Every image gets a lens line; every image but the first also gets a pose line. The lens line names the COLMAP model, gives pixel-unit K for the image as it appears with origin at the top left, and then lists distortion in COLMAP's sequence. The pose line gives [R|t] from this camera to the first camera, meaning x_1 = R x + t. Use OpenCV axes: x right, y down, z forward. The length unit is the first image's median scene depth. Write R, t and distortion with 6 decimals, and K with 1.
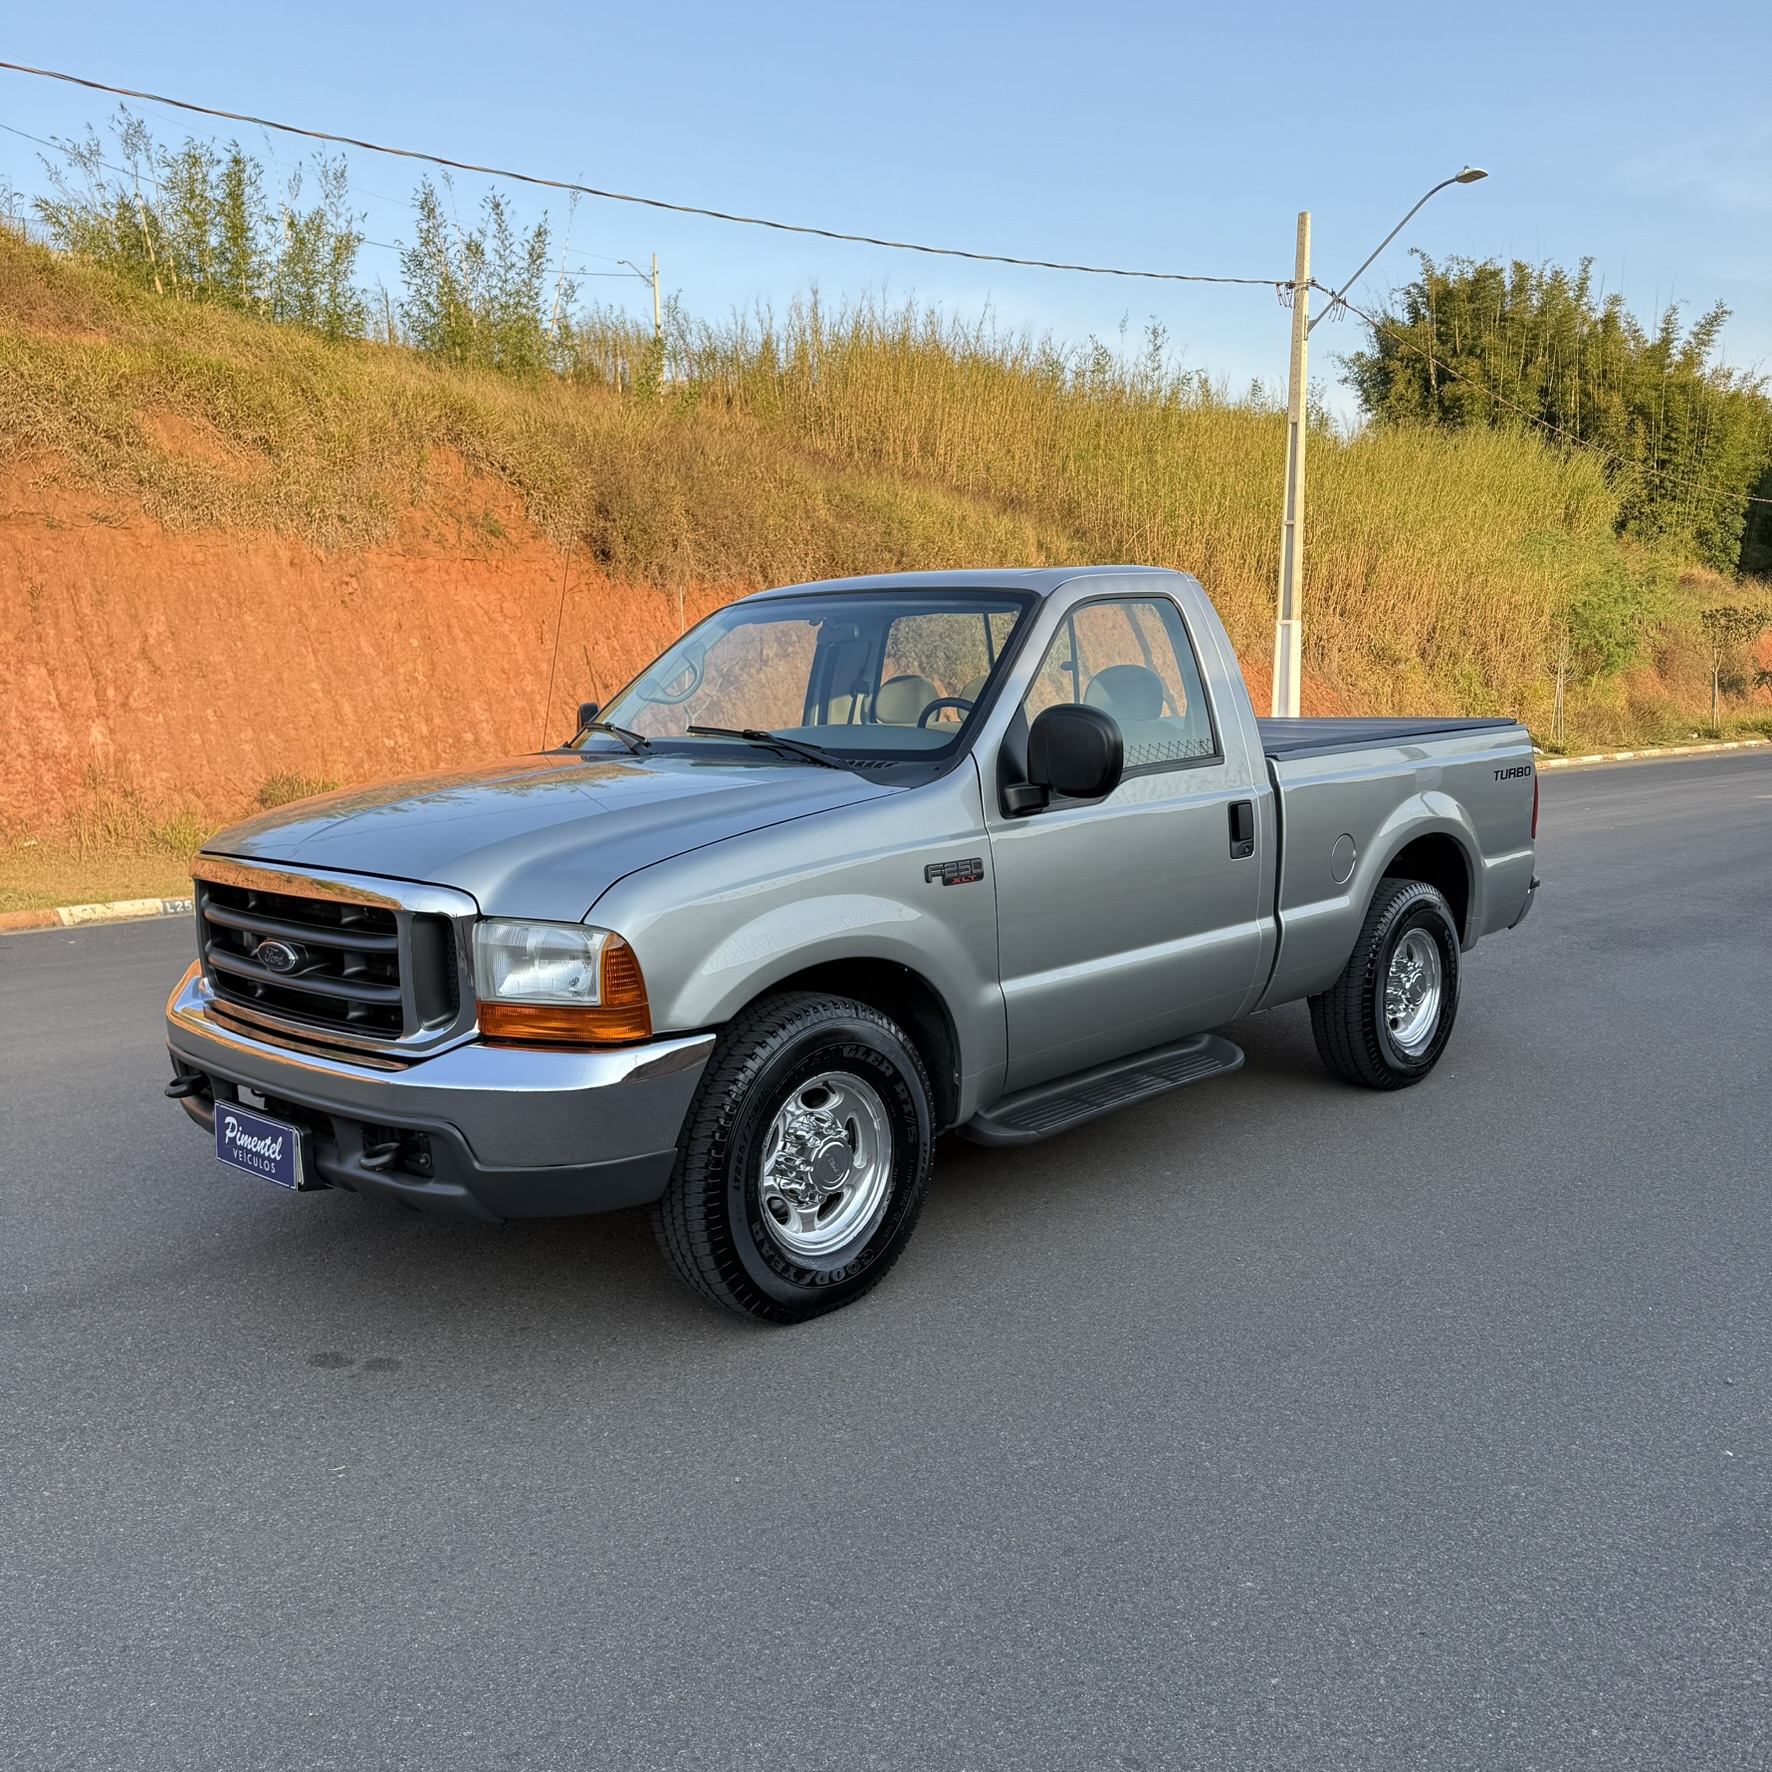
lens RADIAL K [[1602.7, 0, 886.0], [0, 1602.7, 886.0], [0, 0, 1]] dist [0.178655, -0.331285]
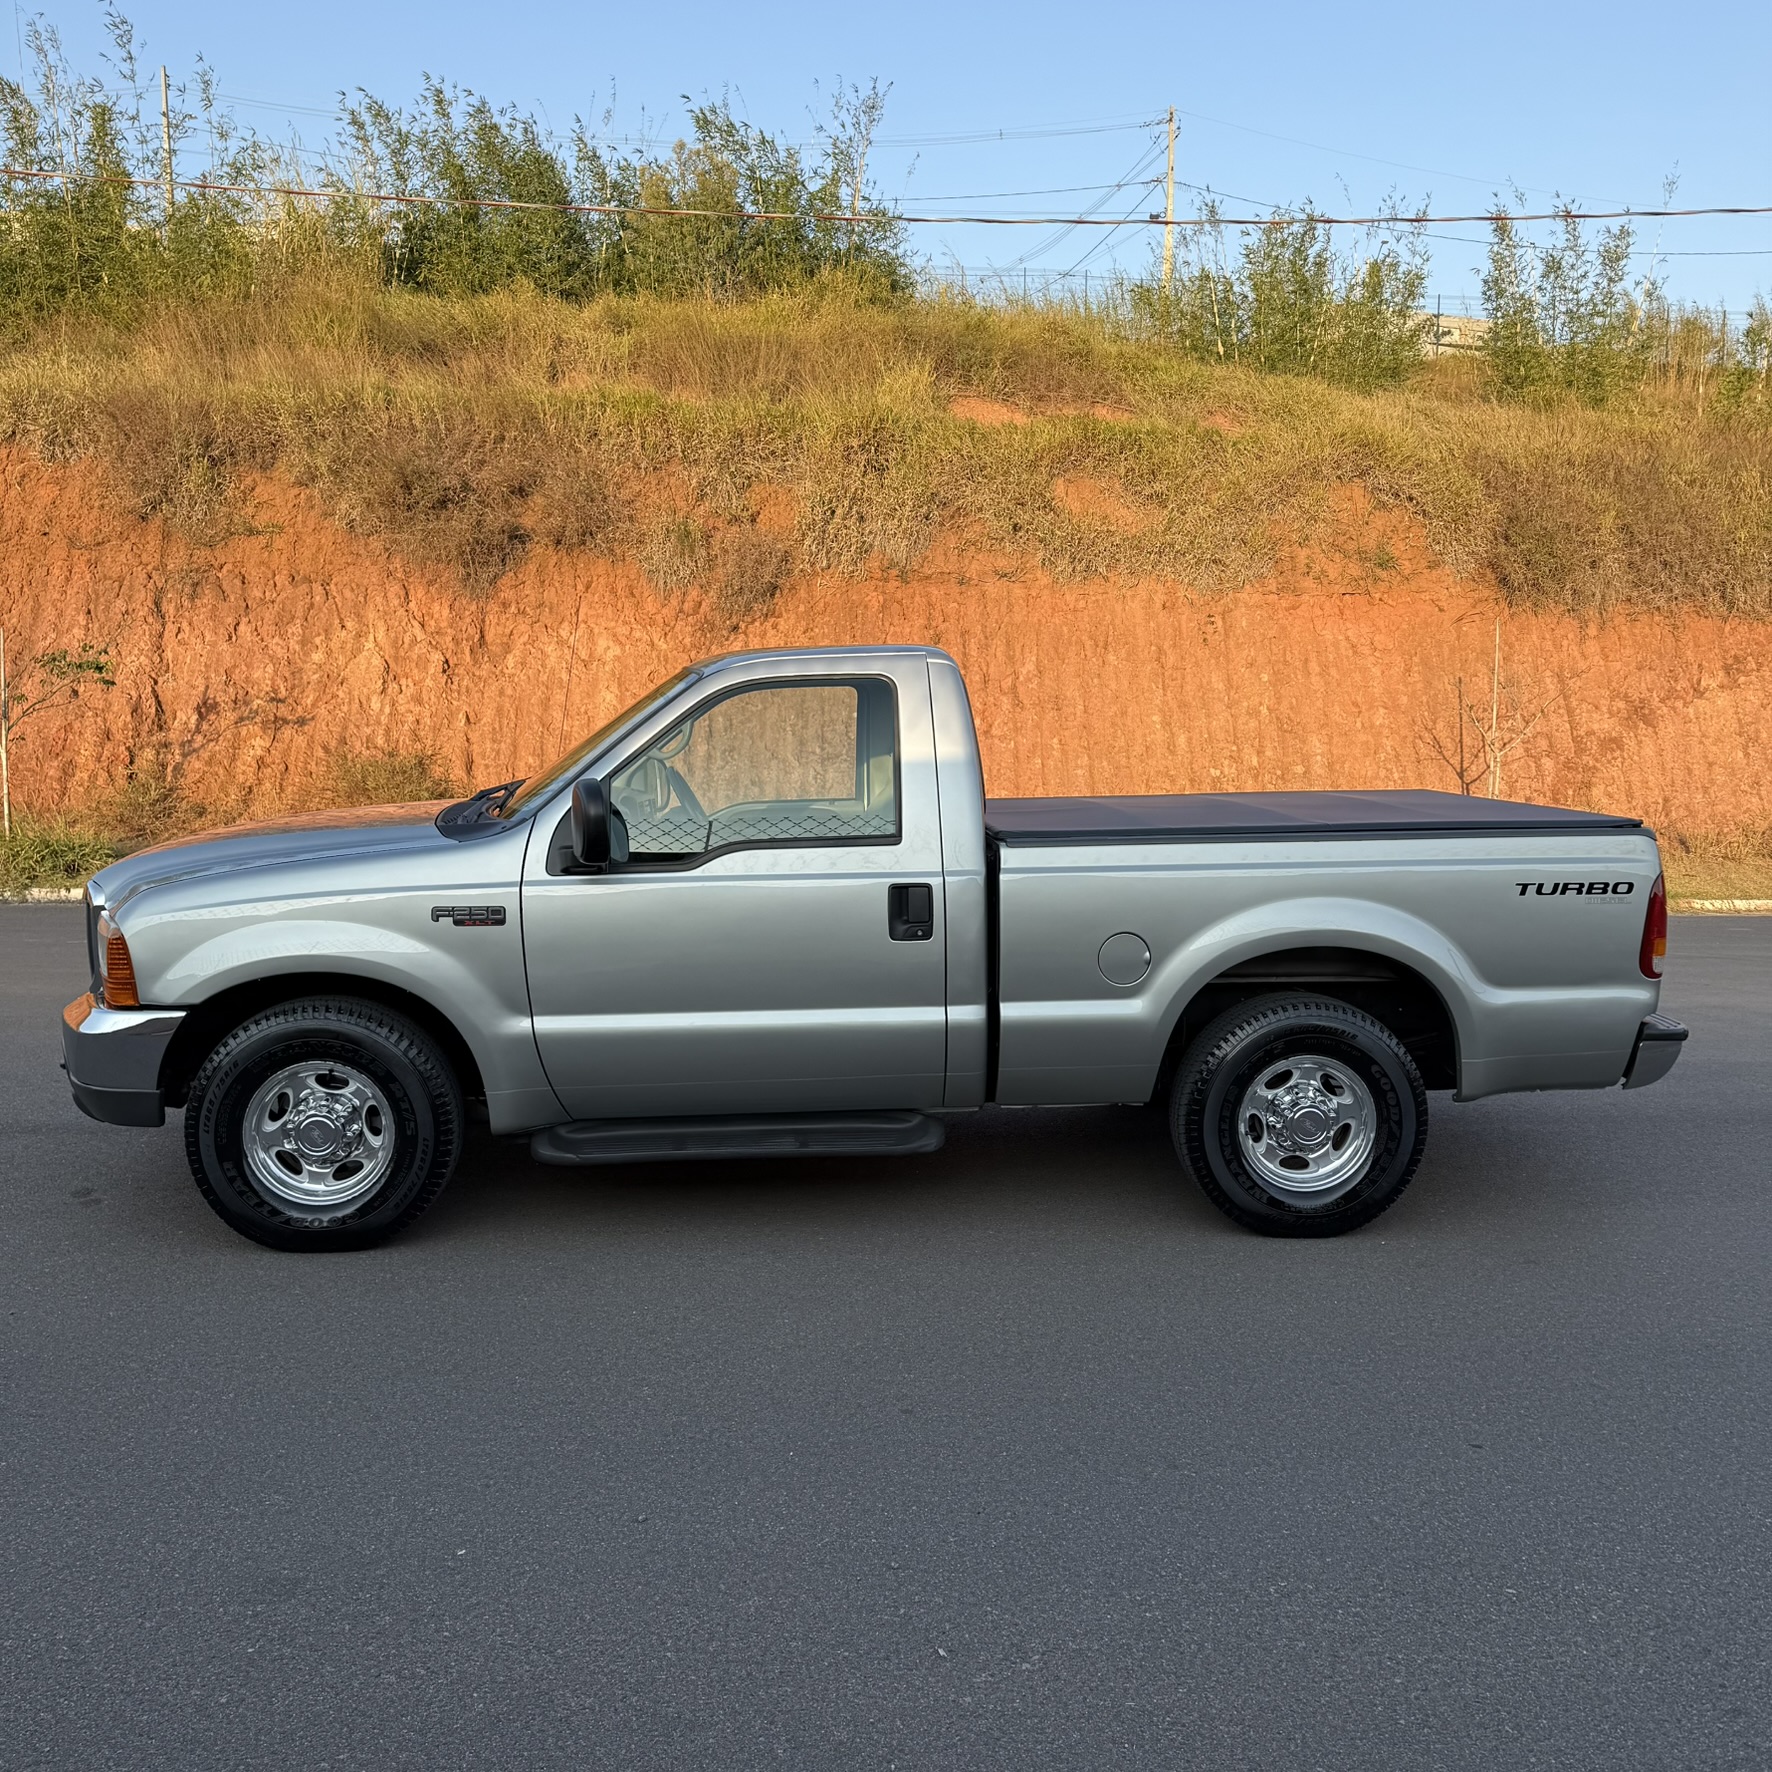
lens RADIAL K [[1602.7, 0, 886.0], [0, 1602.7, 886.0], [0, 0, 1]] dist [0.178655, -0.331285]
pose [[0.754742, 0.093170, -0.649372, 0.241252], [-0.100808, 0.994578, 0.025534, -0.021142], [0.648231, 0.046190, 0.760042, 0.067693]]
